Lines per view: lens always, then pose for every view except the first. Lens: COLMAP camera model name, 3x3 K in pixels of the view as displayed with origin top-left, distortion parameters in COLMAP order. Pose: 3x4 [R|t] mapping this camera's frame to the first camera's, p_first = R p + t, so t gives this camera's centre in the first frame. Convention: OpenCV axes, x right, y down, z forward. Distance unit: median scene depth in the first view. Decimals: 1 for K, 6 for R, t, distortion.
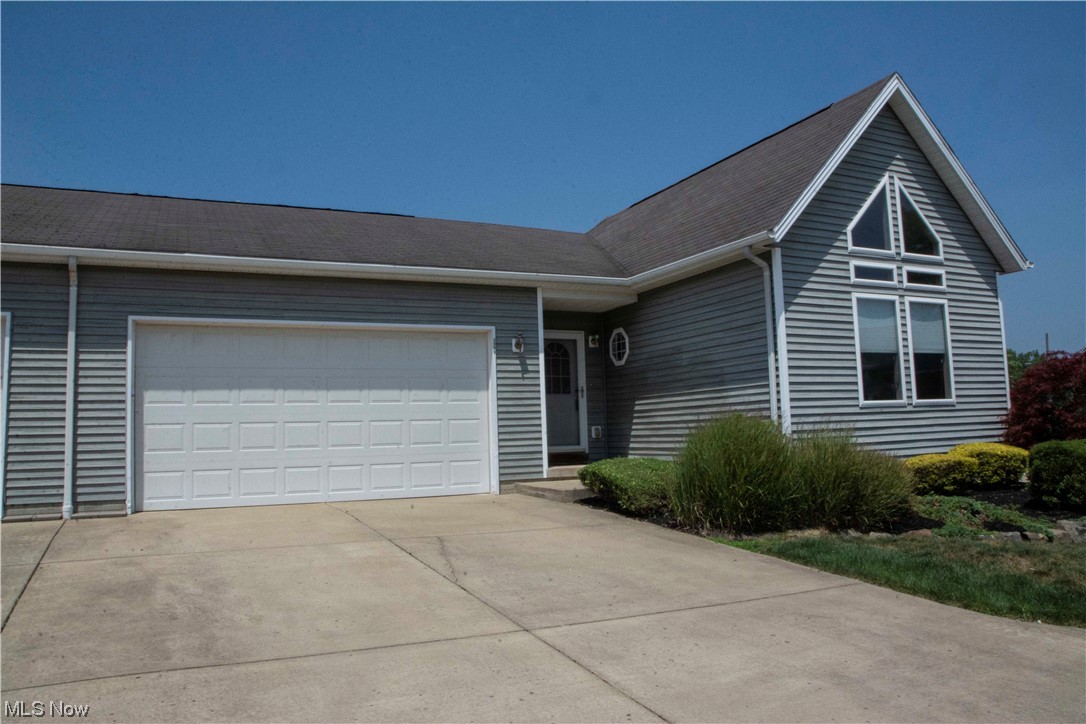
lens RADIAL K [[818.4, 0, 549.0], [0, 818.4, 355.3], [0, 0, 1]] dist [-0.139762, 0.085444]
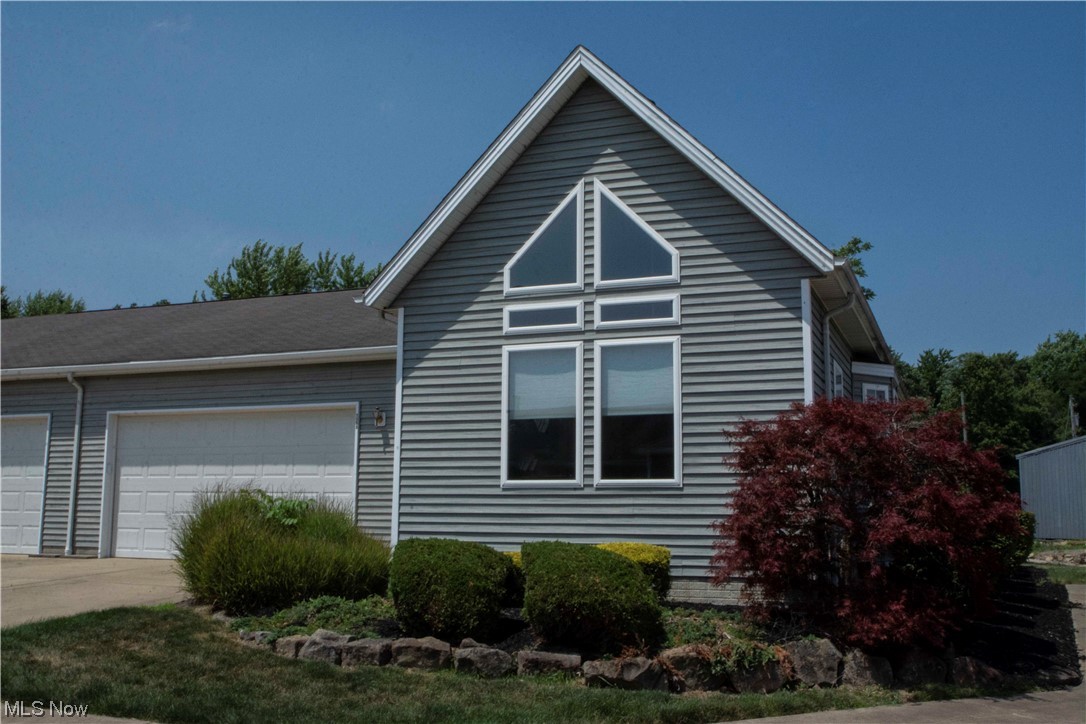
lens RADIAL K [[1028.0, 0, 535.0], [0, 1028.0, 366.9], [0, 0, 1]] dist [-0.047774, 0.000000]
pose [[0.682615, -0.069441, -0.727472, 1.066978], [0.042256, 0.997560, -0.055572, 0.001823], [0.729556, 0.007194, 0.683883, 0.290917]]
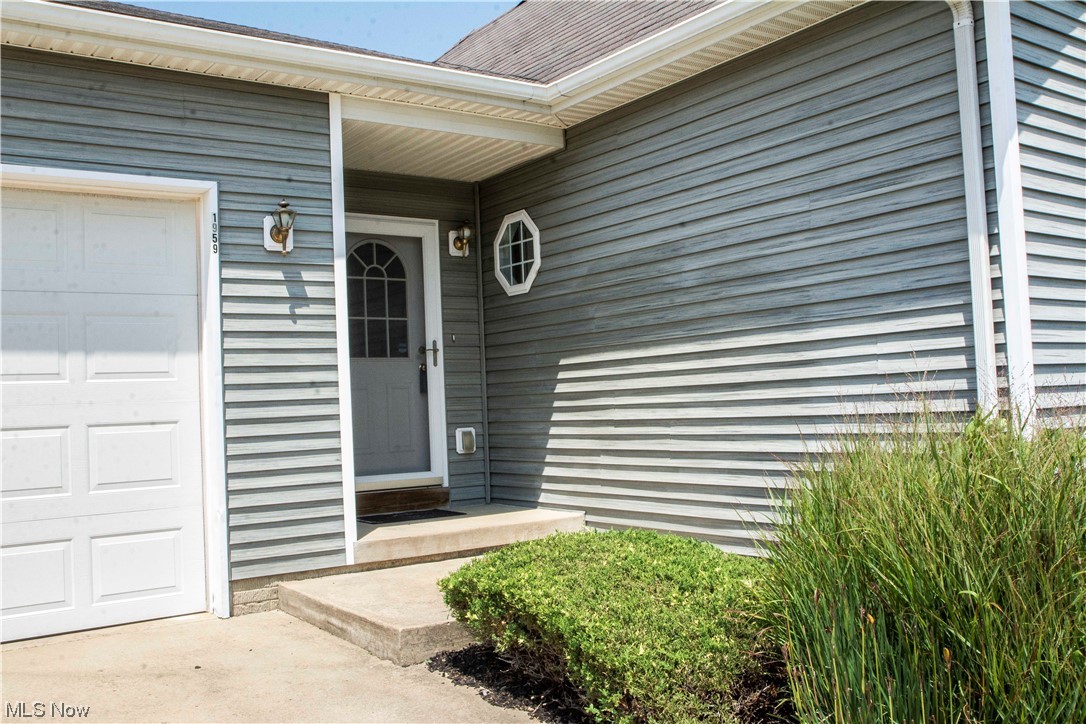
lens RADIAL K [[1028.0, 0, 546.8], [0, 1028.0, 353.5], [0, 0, 1]] dist [-0.047774, 0.000000]
pose [[0.984999, -0.002854, 0.172534, 0.004176], [-0.003988, 0.999220, 0.039299, 0.027096], [-0.172511, -0.039398, 0.984219, 0.515020]]
